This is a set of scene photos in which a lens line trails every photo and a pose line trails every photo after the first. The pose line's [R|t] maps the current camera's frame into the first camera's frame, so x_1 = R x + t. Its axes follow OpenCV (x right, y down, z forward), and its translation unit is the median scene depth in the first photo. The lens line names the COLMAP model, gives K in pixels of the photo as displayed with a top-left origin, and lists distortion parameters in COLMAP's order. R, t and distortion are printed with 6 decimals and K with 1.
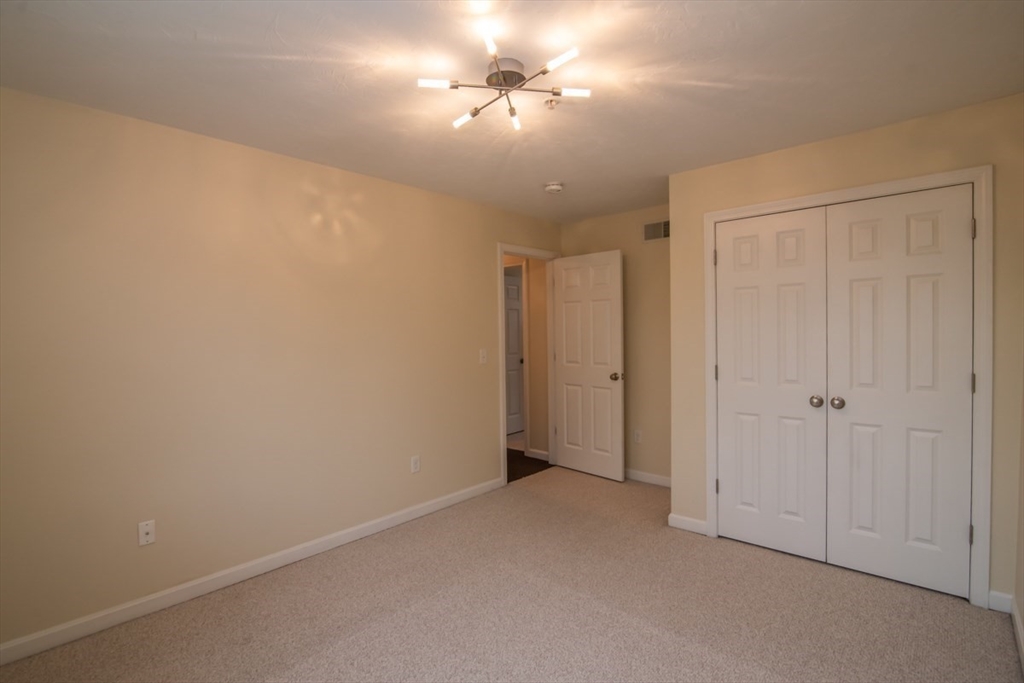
lens RADIAL K [[473.6, 0, 508.0], [0, 473.6, 343.0], [0, 0, 1]] dist [-0.016591, -0.000776]
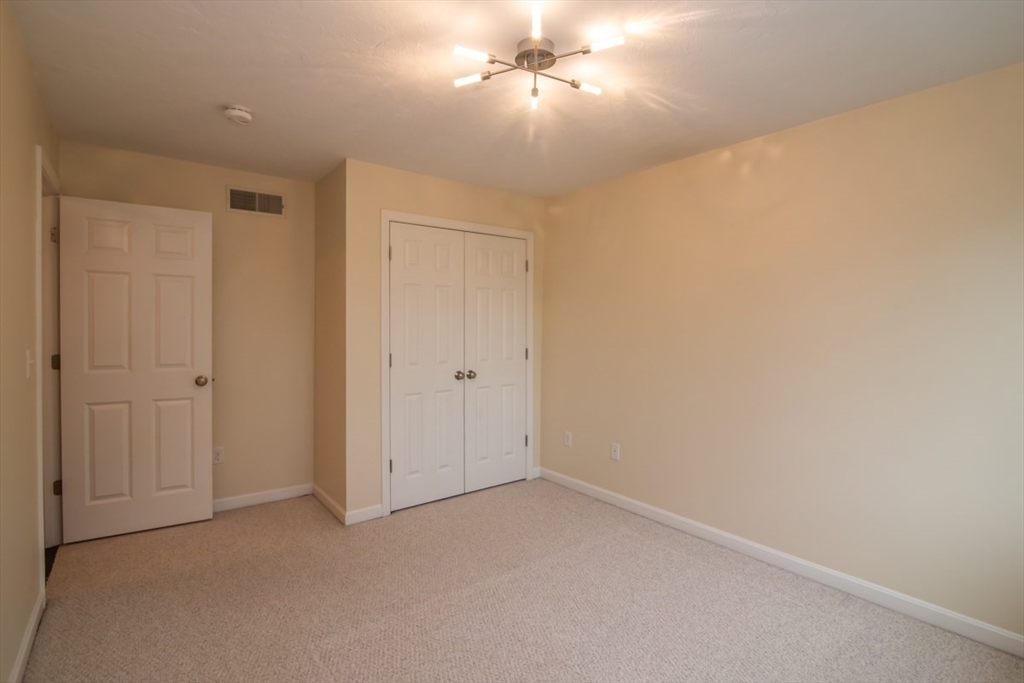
lens RADIAL K [[473.6, 0, 535.3], [0, 473.6, 332.5], [0, 0, 1]] dist [-0.016591, -0.000776]
pose [[0.184768, -0.003920, 0.982774, -0.529311], [0.017341, 0.999849, 0.000728, 0.004655], [-0.982629, 0.016908, 0.184808, 0.453145]]
